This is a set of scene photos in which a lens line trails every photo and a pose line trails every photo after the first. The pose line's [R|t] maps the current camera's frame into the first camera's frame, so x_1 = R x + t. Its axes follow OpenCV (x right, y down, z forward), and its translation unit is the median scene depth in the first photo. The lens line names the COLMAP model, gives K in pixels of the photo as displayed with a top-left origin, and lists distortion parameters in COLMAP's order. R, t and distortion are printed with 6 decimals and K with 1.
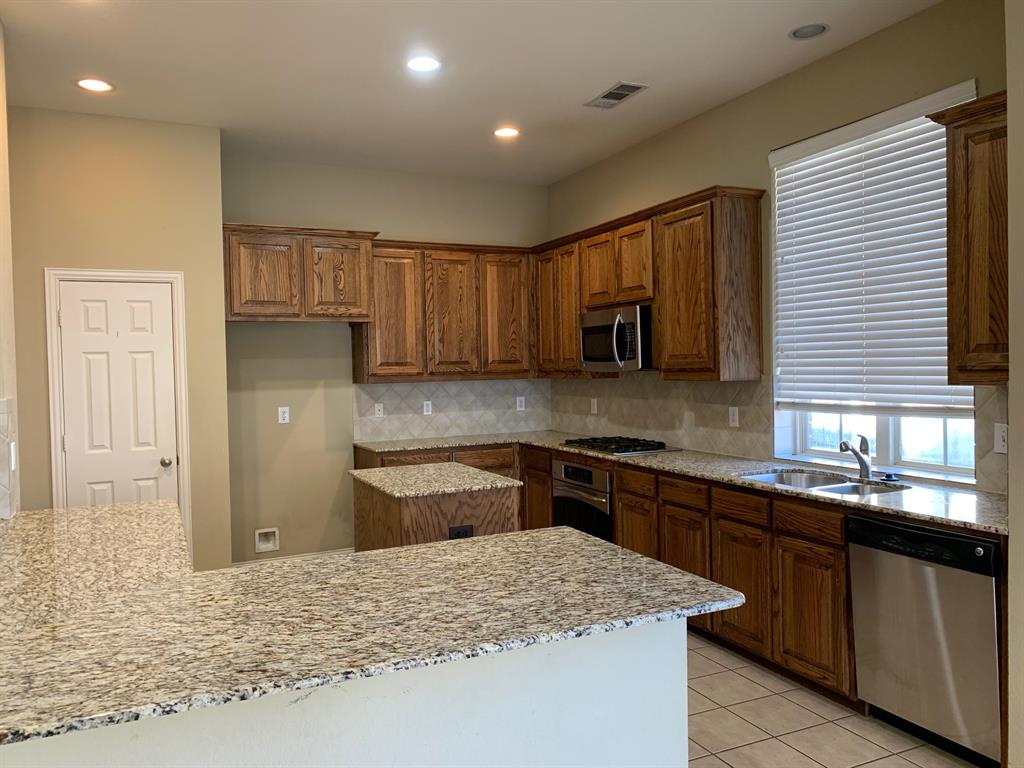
lens RADIAL K [[776.2, 0, 511.1], [0, 776.2, 391.5], [0, 0, 1]] dist [0.065295, -0.010004]
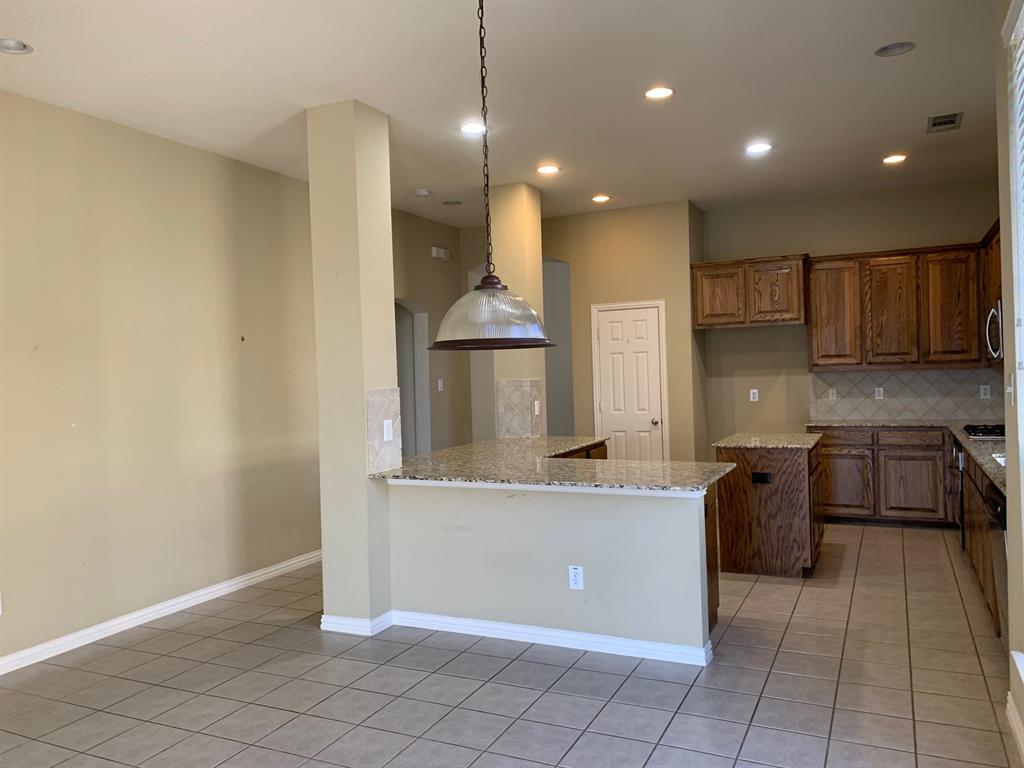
lens RADIAL K [[776.2, 0, 508.7], [0, 776.2, 379.0], [0, 0, 1]] dist [0.065295, -0.010004]
pose [[0.635563, 0.011069, -0.771970, 0.524103], [-0.010445, 0.999929, 0.005739, -0.001331], [0.771979, 0.004416, 0.635633, -0.192851]]
